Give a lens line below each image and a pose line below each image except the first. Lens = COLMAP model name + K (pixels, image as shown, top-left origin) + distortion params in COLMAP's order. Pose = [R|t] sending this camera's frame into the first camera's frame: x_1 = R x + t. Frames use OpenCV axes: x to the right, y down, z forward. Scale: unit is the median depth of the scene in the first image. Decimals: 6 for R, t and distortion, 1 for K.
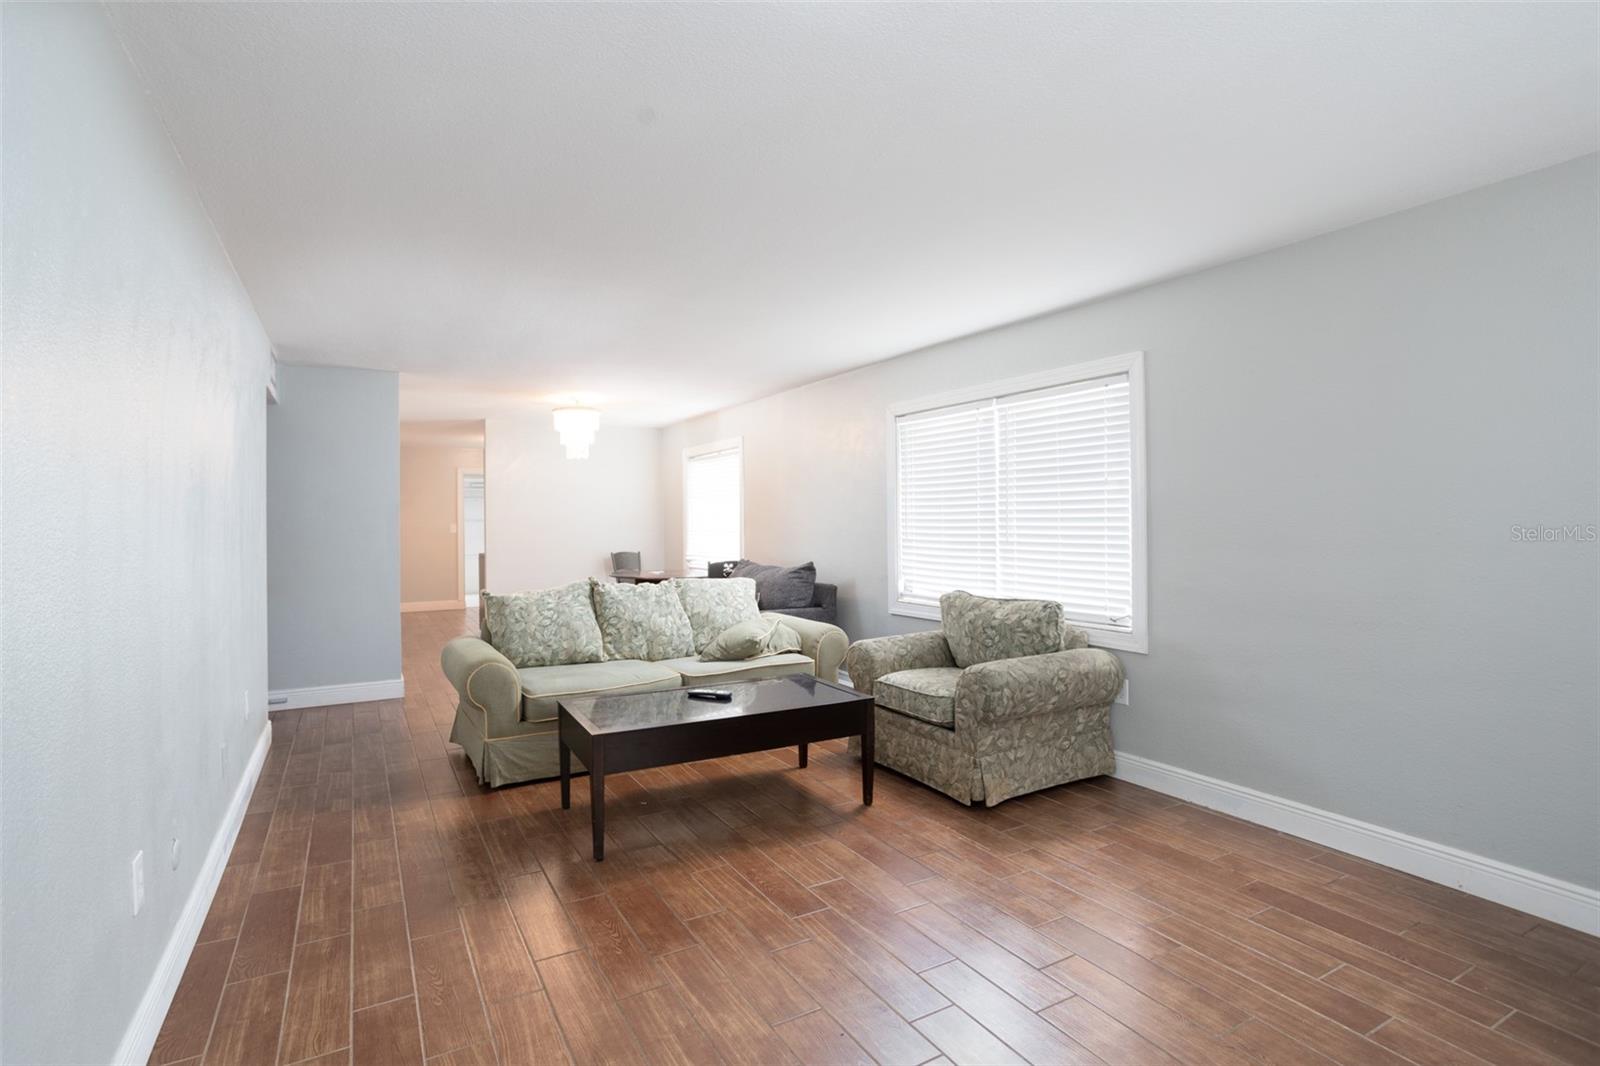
lens RADIAL K [[789.5, 0, 783.1], [0, 789.5, 516.6], [0, 0, 1]] dist [-0.043373, 0.000556]
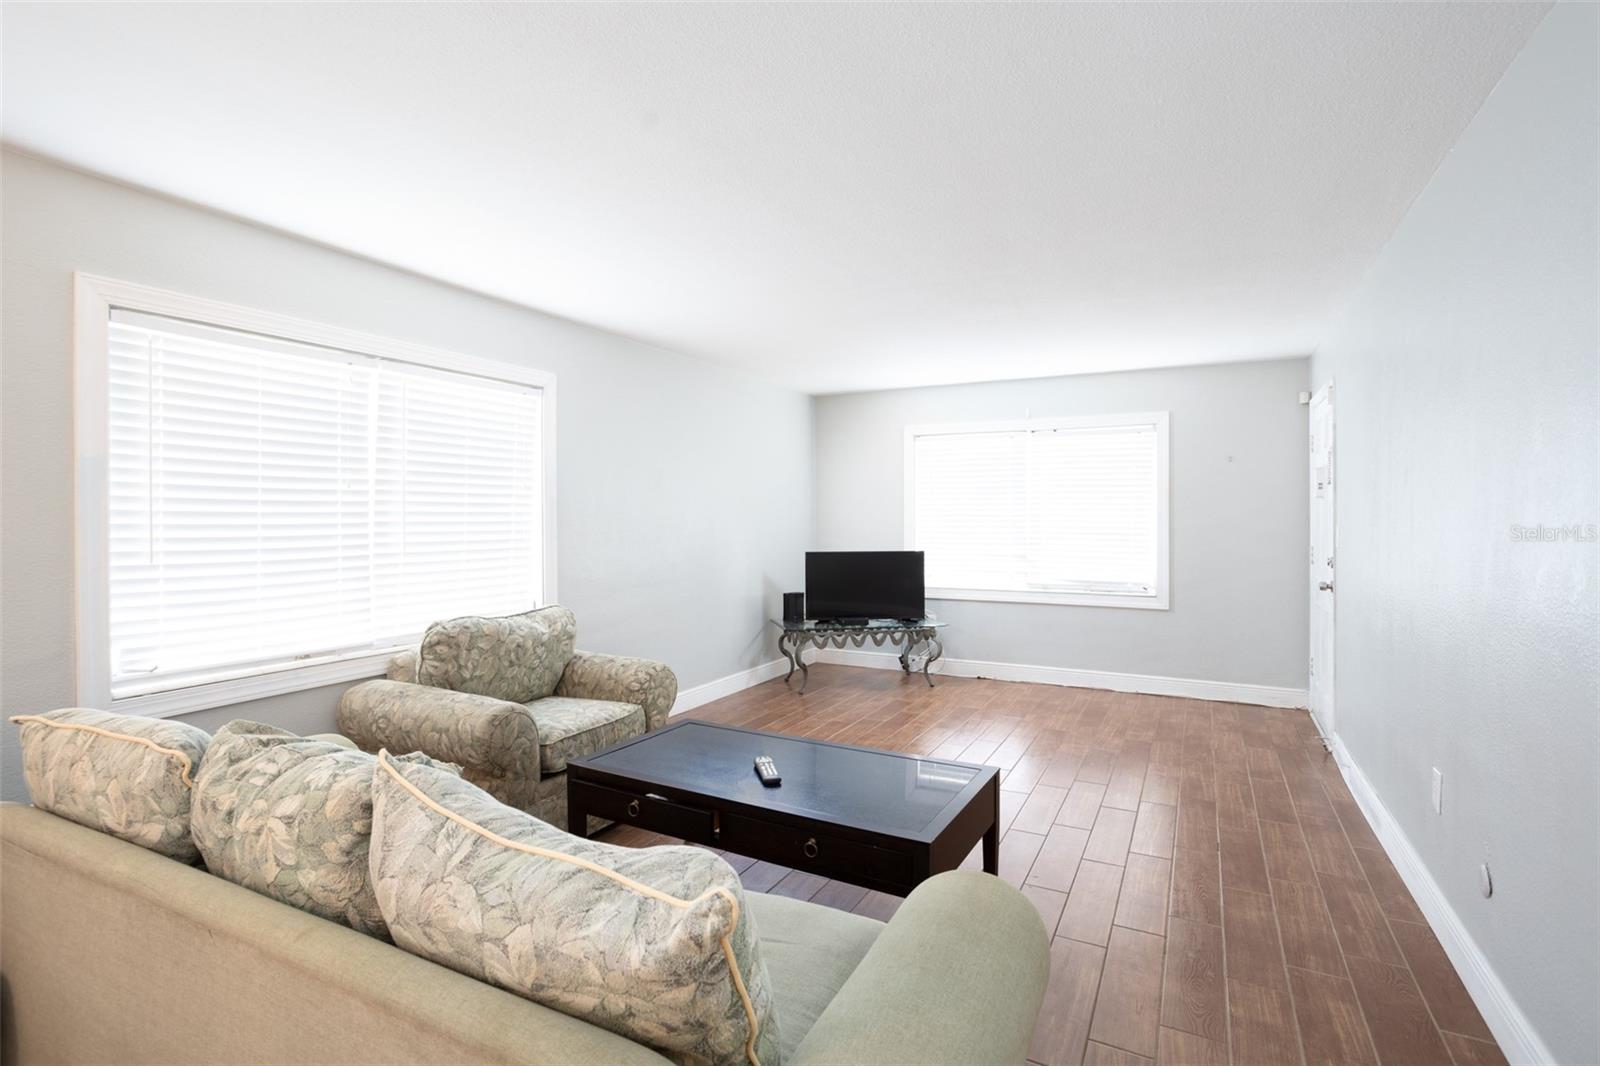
lens RADIAL K [[789.5, 0, 783.1], [0, 789.5, 516.6], [0, 0, 1]] dist [-0.043373, 0.000556]
pose [[-0.558108, 0.013624, 0.829656, -0.623882], [0.007449, 0.999907, -0.011409, 0.009007], [-0.829735, -0.000188, -0.558158, 1.264198]]
